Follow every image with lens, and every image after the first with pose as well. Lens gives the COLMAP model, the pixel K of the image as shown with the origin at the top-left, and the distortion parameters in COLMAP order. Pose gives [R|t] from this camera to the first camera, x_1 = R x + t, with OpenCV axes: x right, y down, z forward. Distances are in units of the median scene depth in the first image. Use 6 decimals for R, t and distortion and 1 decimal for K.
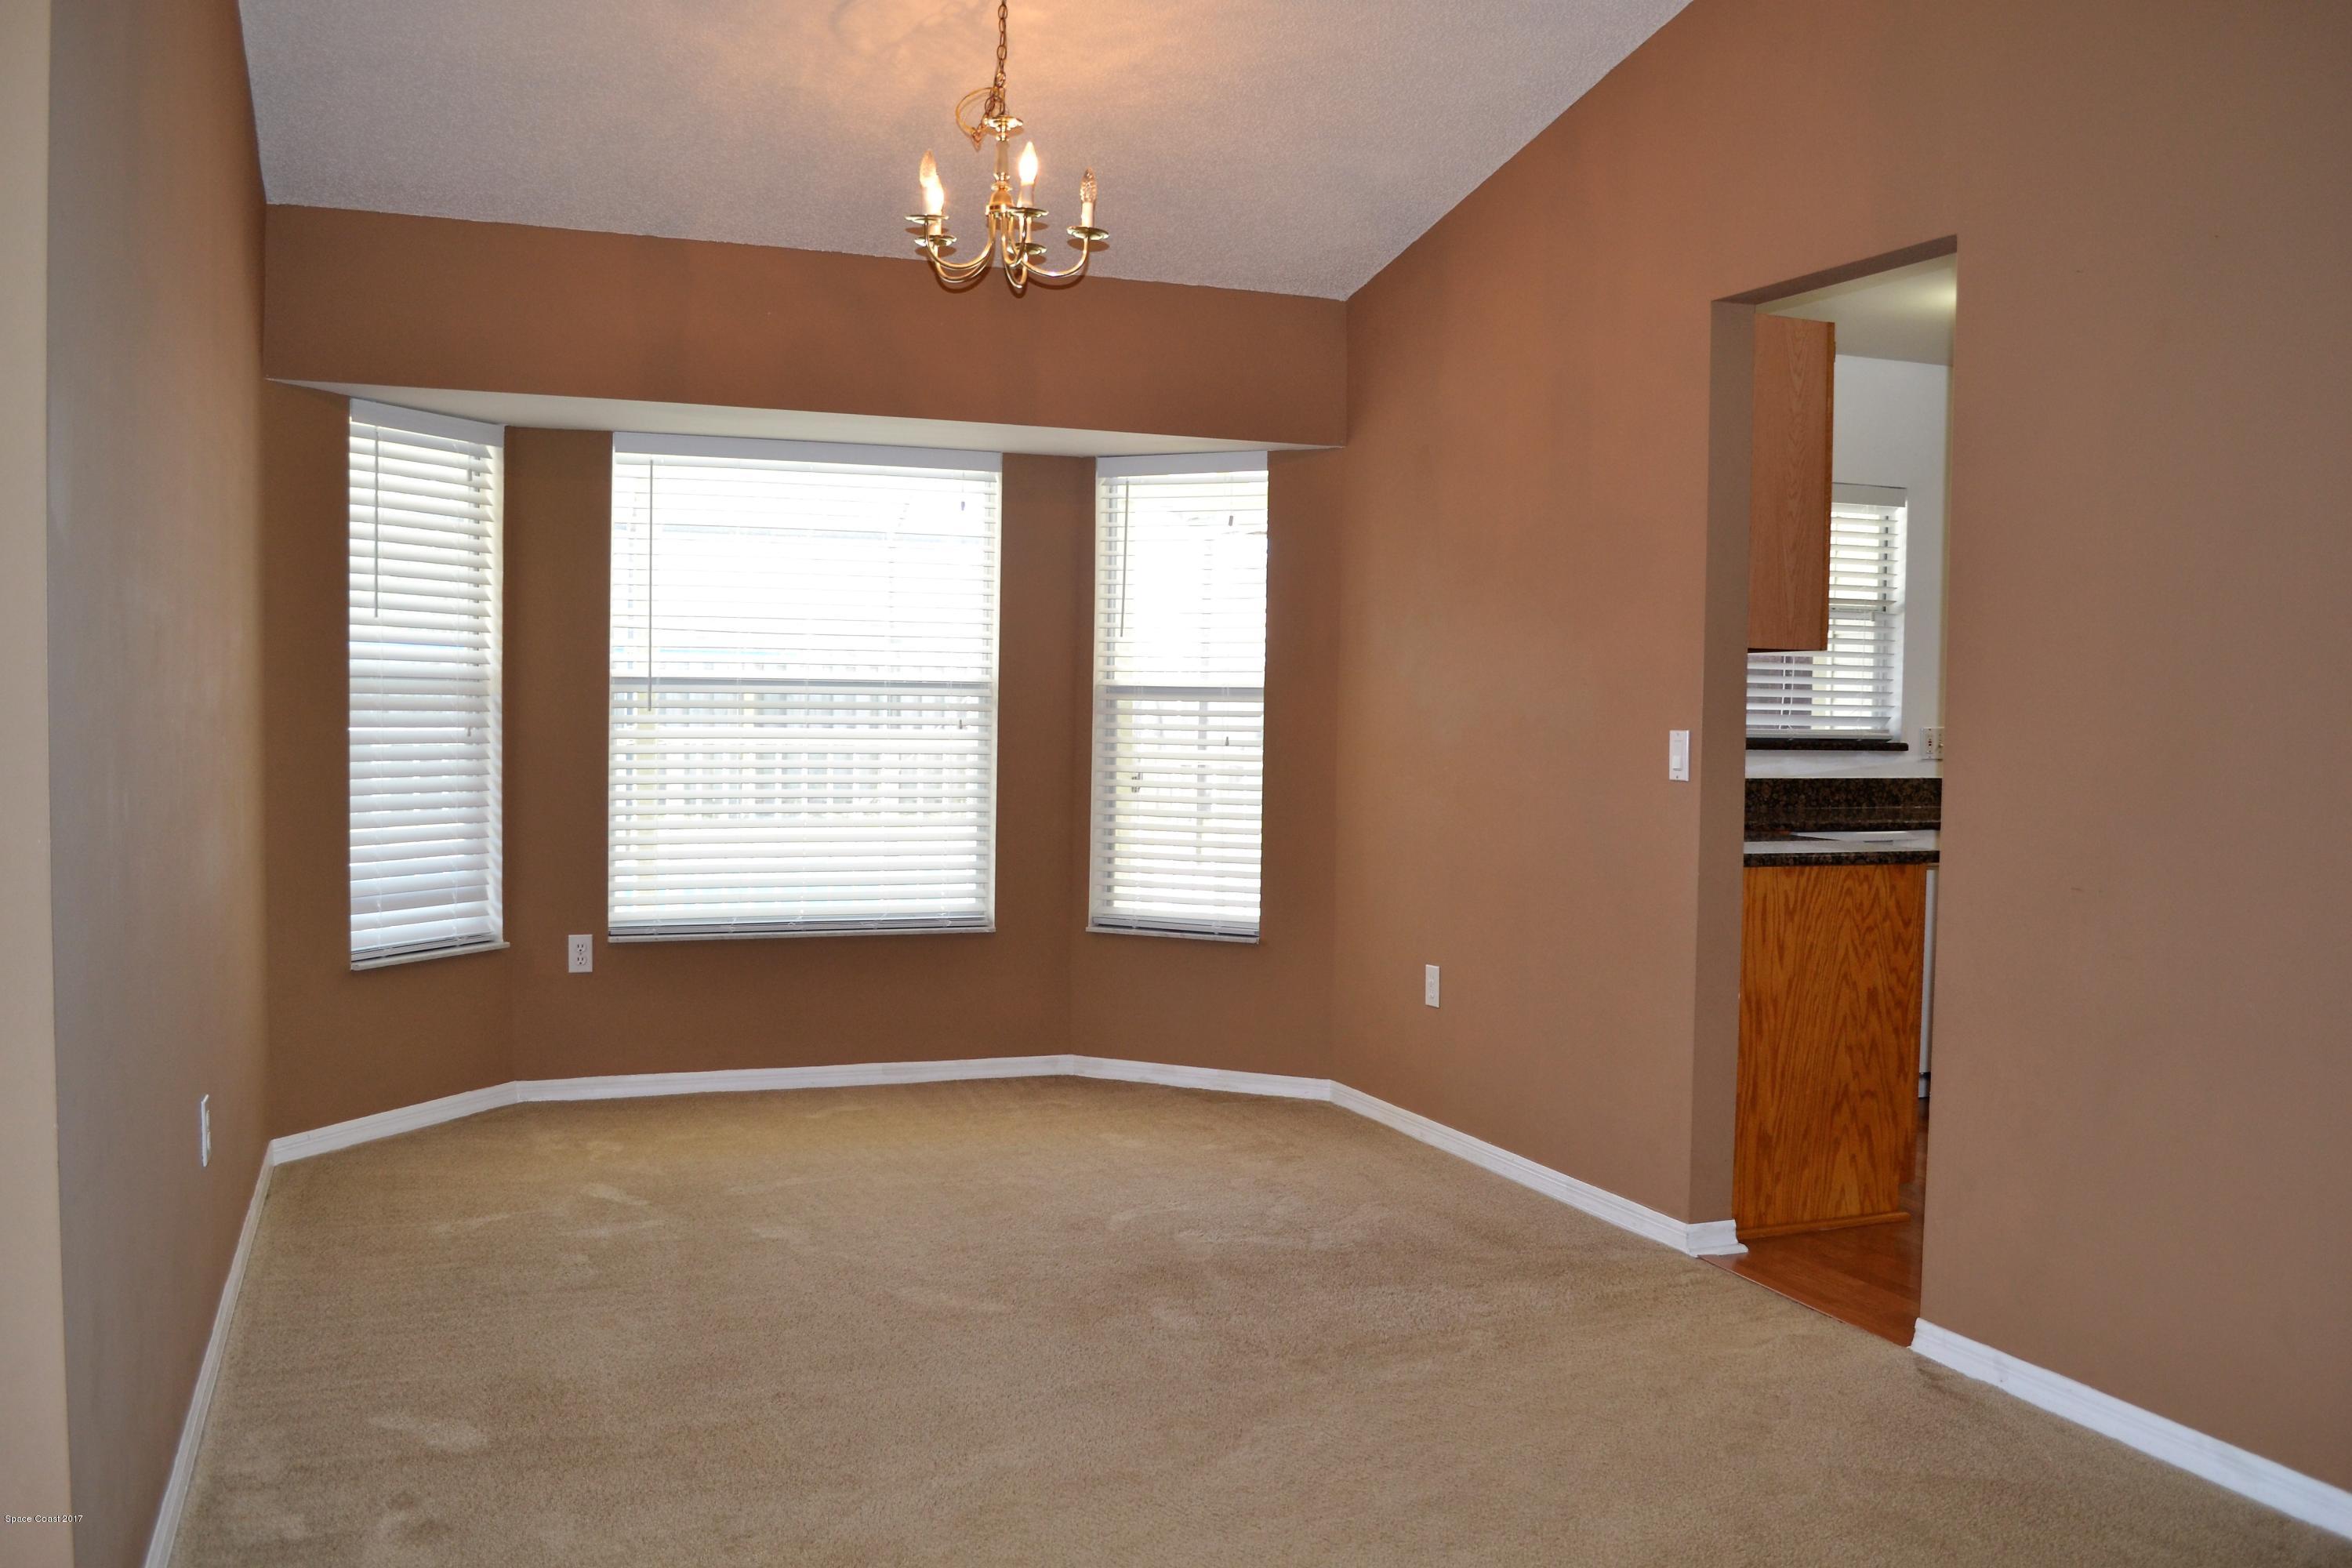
lens RADIAL K [[2087.5, 0, 1183.8], [0, 2087.5, 780.3], [0, 0, 1]] dist [-0.062407, -0.011364]
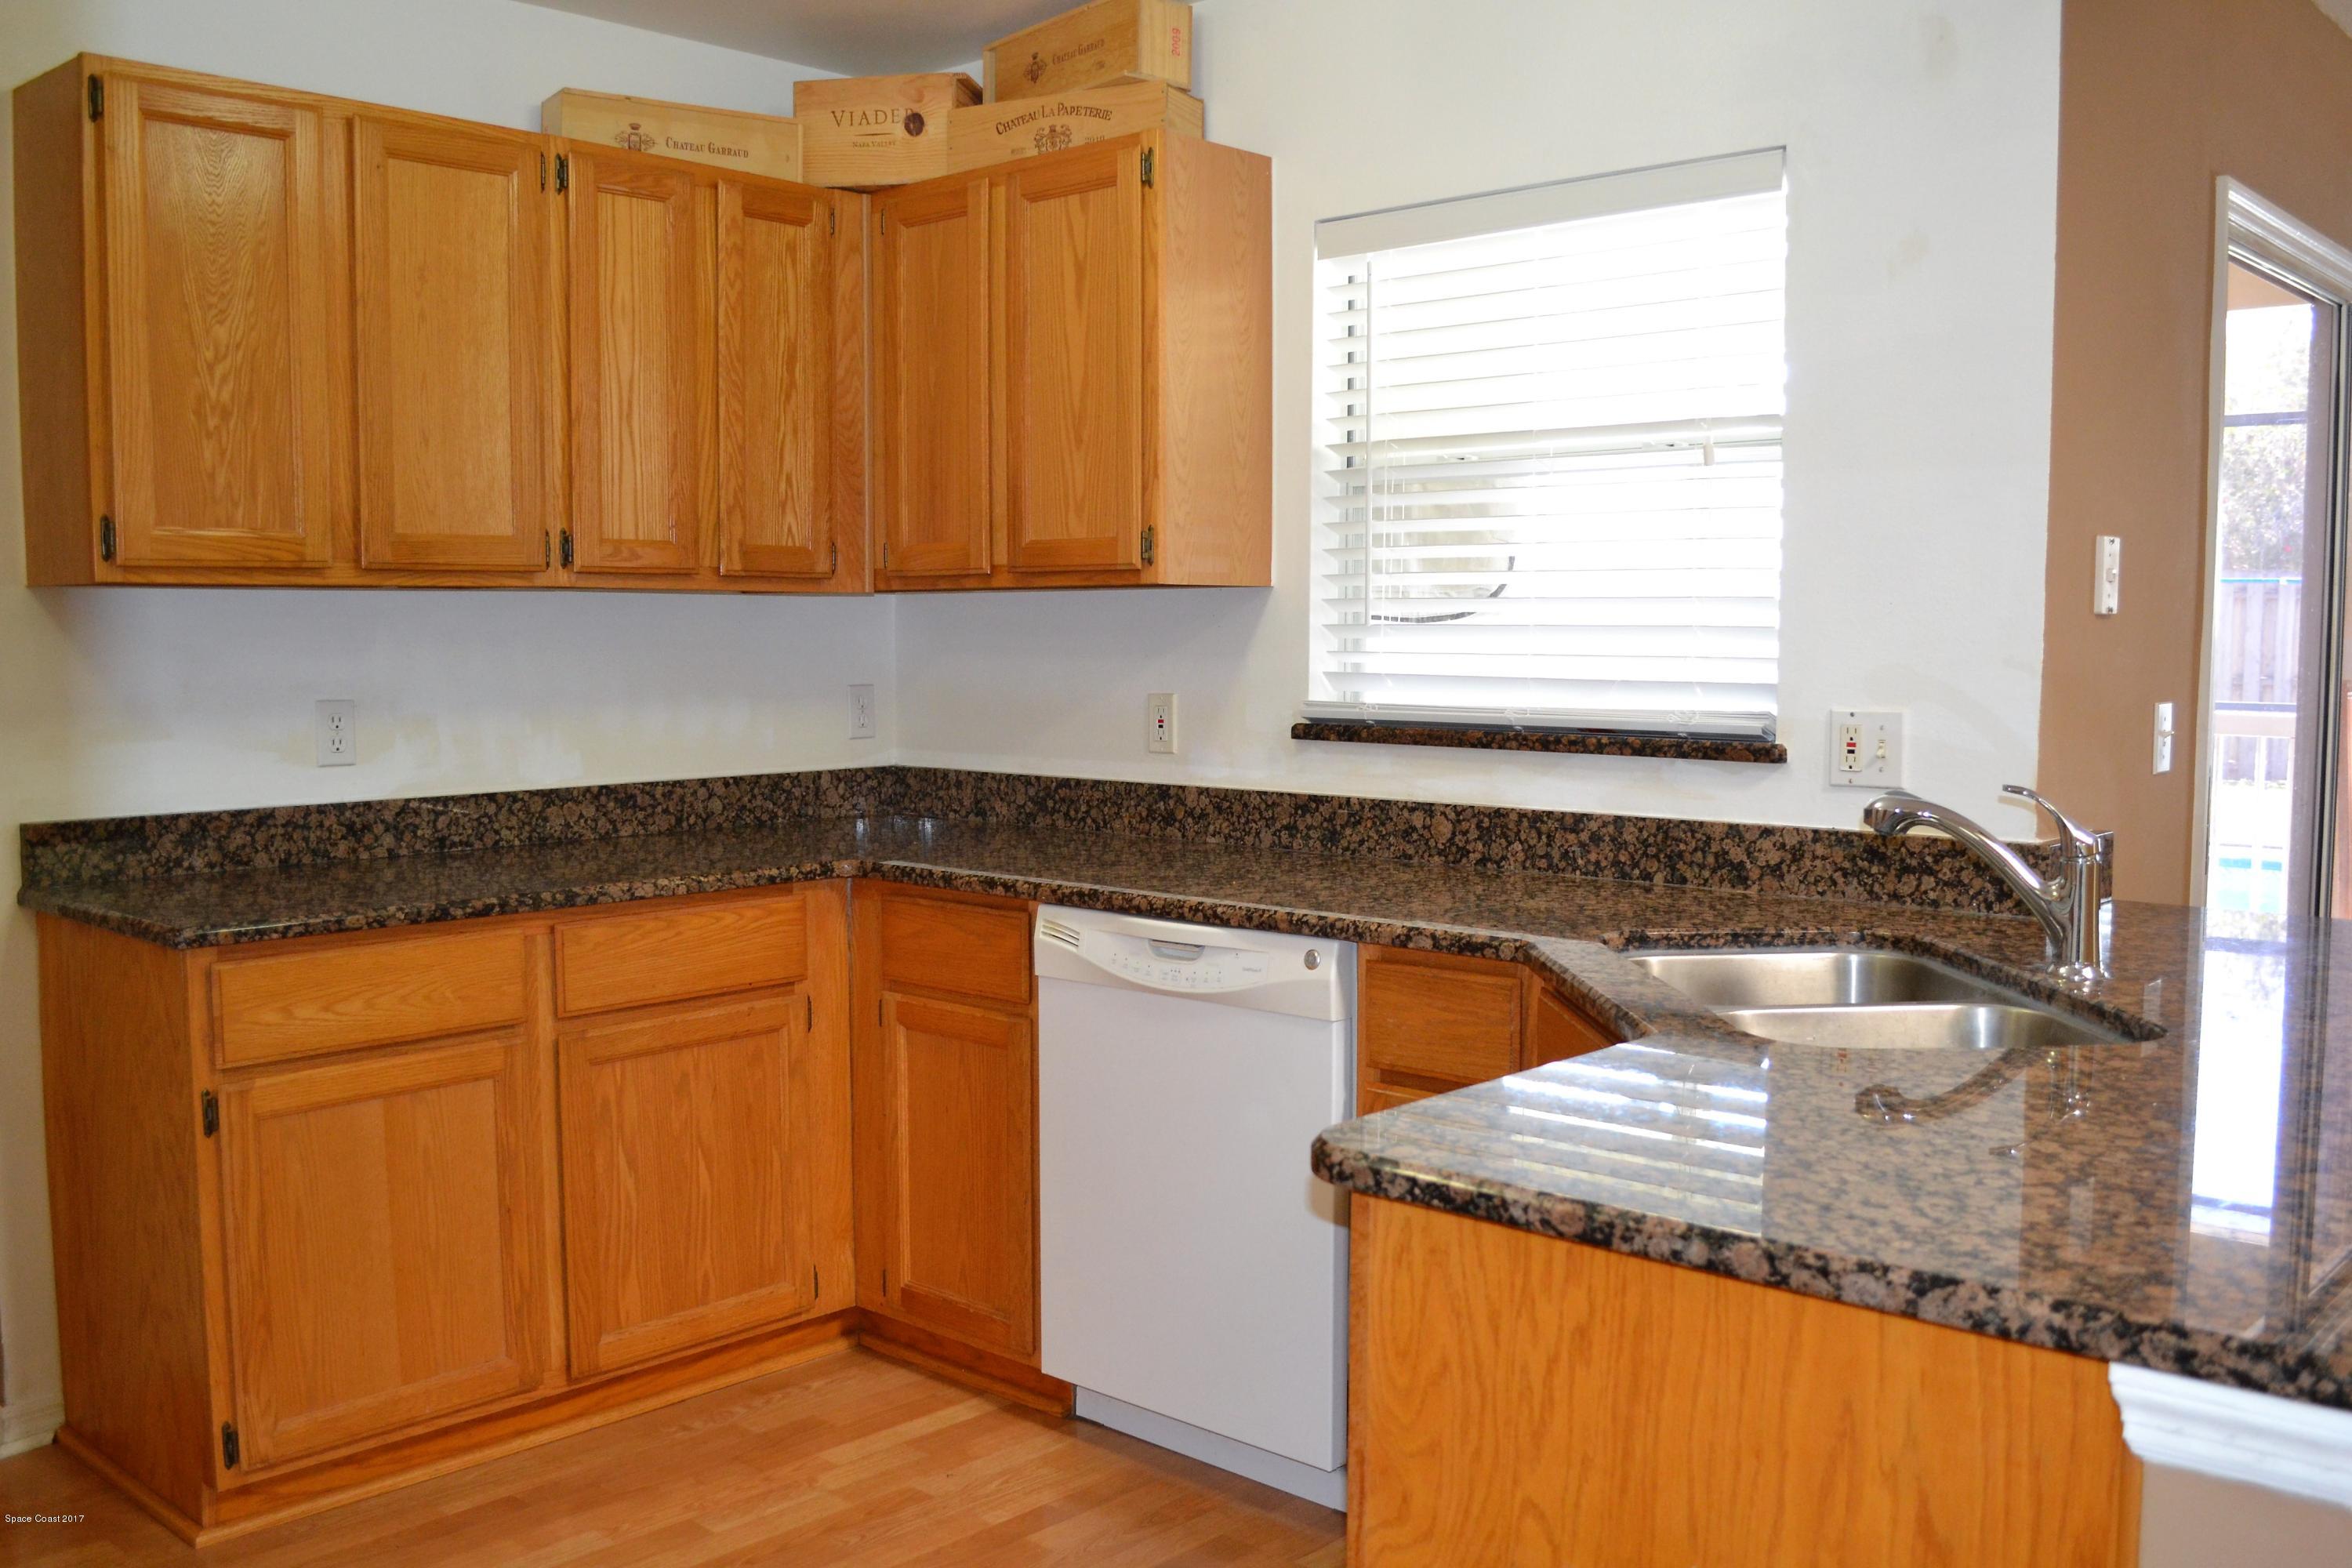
lens RADIAL K [[2087.5, 0, 1179.8], [0, 2087.5, 791.9], [0, 0, 1]] dist [-0.062407, -0.011364]
pose [[0.435670, 0.057257, -0.898284, 0.690191], [-0.029290, 0.998348, 0.049430, -0.026206], [0.899630, 0.004776, 0.436627, 0.709692]]
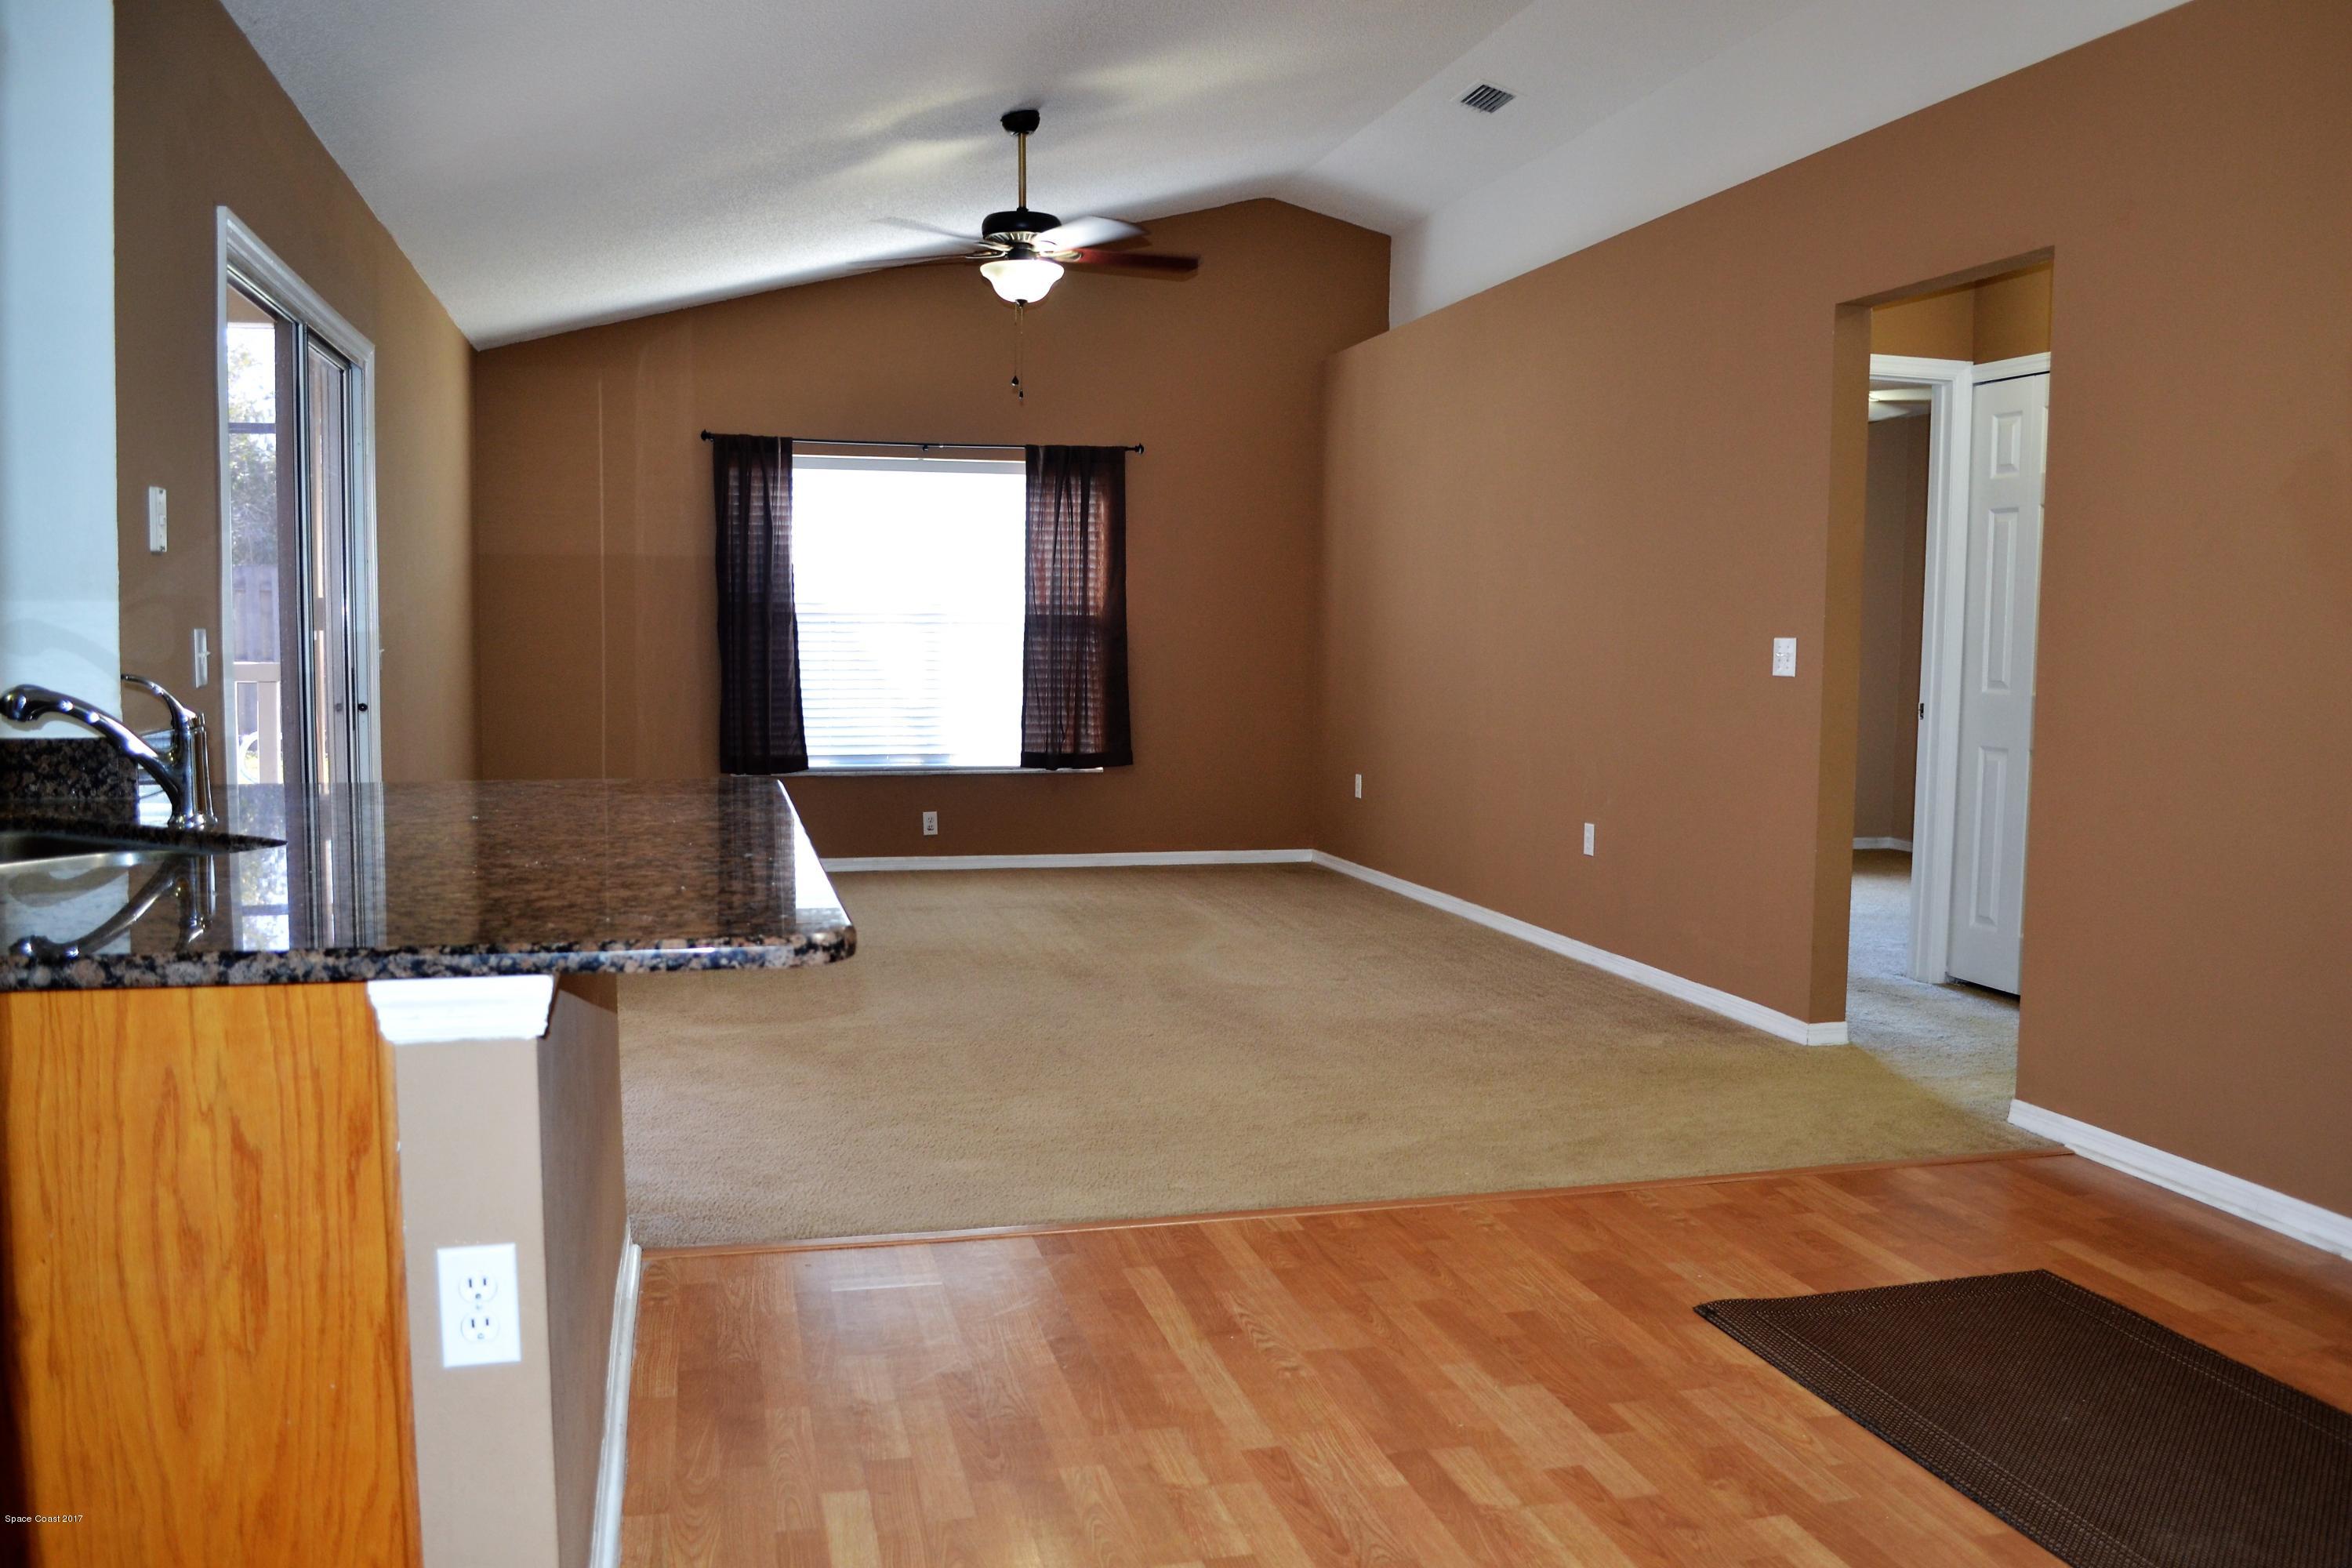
lens RADIAL K [[1902.9, 0, 1167.5], [0, 1902.9, 806.2], [0, 0, 1]] dist [-0.070051, -0.000775]
pose [[0.990969, 0.003143, -0.134052, 0.704670], [0.003503, 0.998777, 0.049309, -0.005733], [0.134043, -0.049333, 0.989747, 0.634383]]
